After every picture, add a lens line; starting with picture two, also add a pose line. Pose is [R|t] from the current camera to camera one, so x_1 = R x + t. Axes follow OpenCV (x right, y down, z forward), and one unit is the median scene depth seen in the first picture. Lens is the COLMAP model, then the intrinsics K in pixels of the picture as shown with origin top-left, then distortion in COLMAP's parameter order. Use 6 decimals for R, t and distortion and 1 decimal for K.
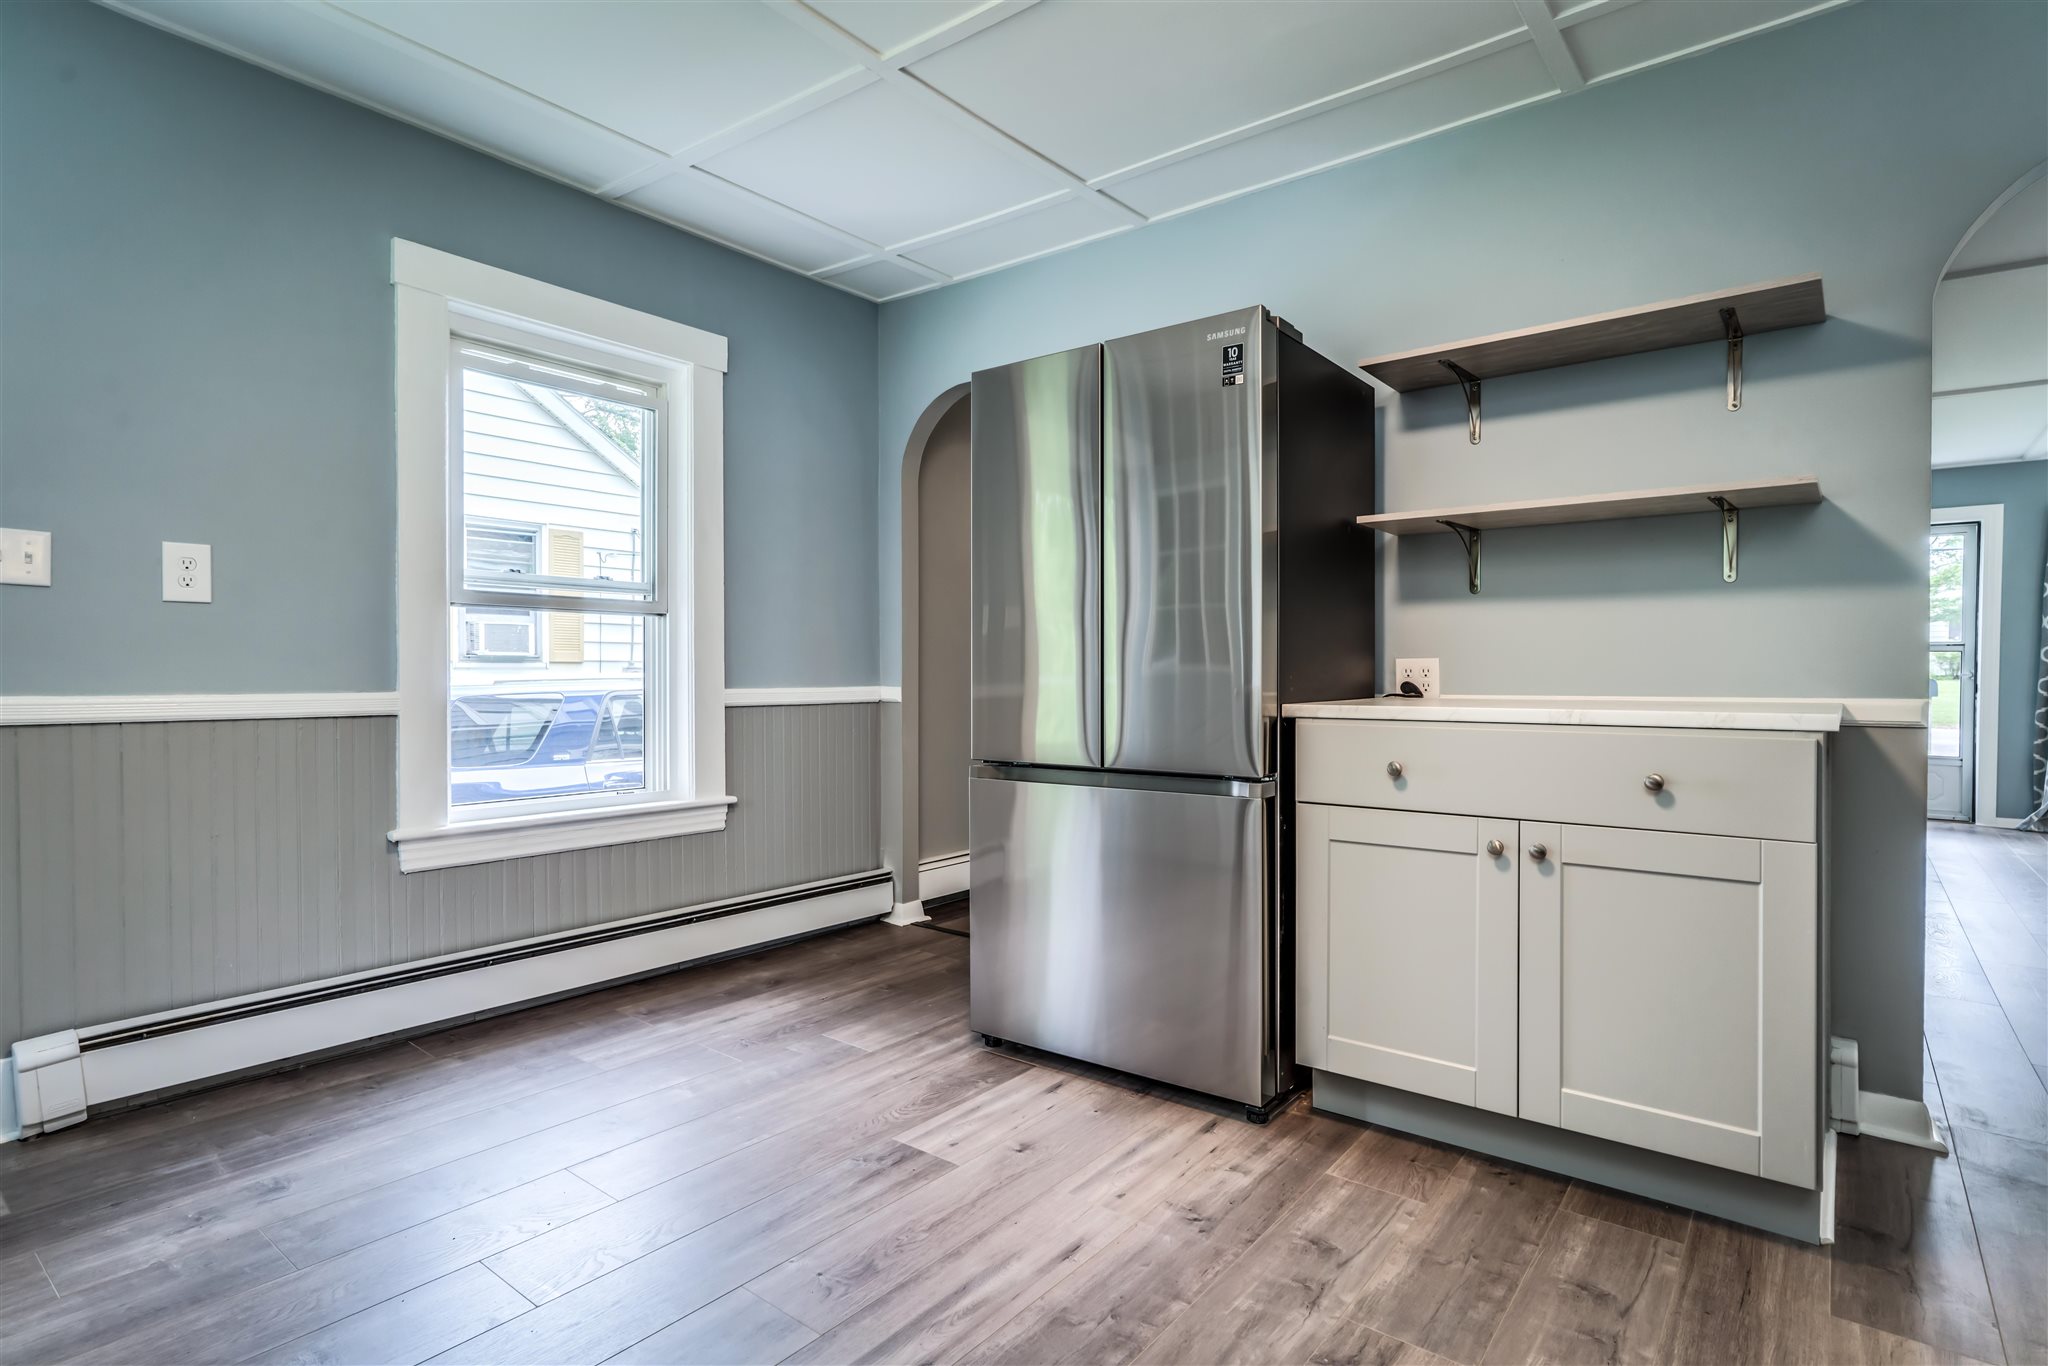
lens RADIAL K [[1047.1, 0, 1036.6], [0, 1047.1, 674.2], [0, 0, 1]] dist [-0.002343, 0.002349]
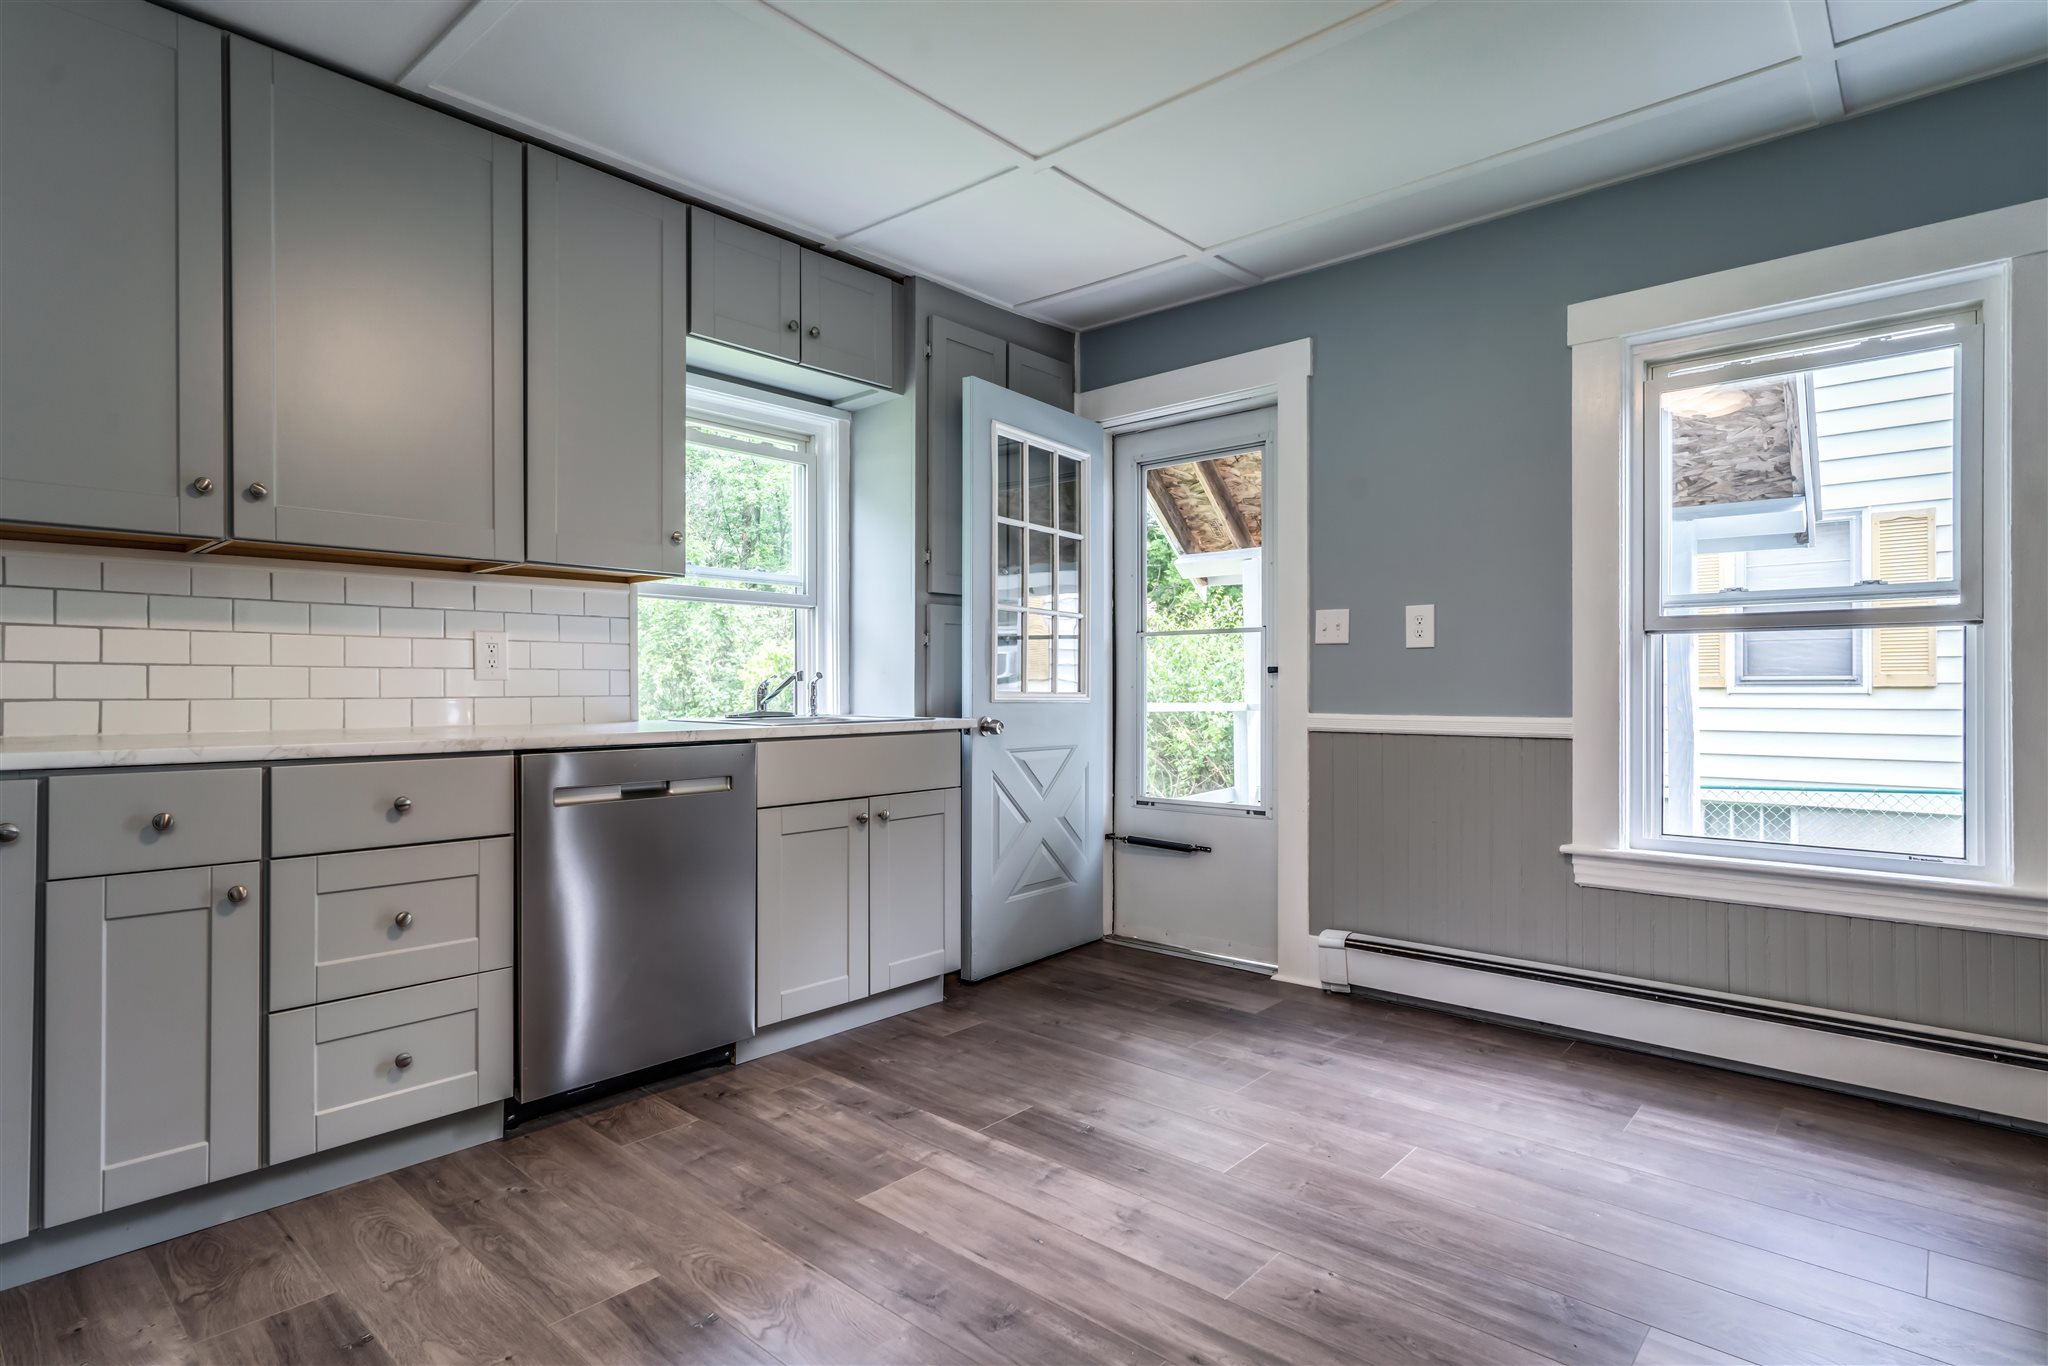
lens RADIAL K [[1047.1, 0, 987.0], [0, 1047.1, 690.1], [0, 0, 1]] dist [-0.002343, 0.002349]
pose [[-0.086006, -0.008309, -0.996260, 0.595626], [-0.006612, 0.999948, -0.007769, 0.000506], [0.996273, 0.005919, -0.086056, 0.545915]]
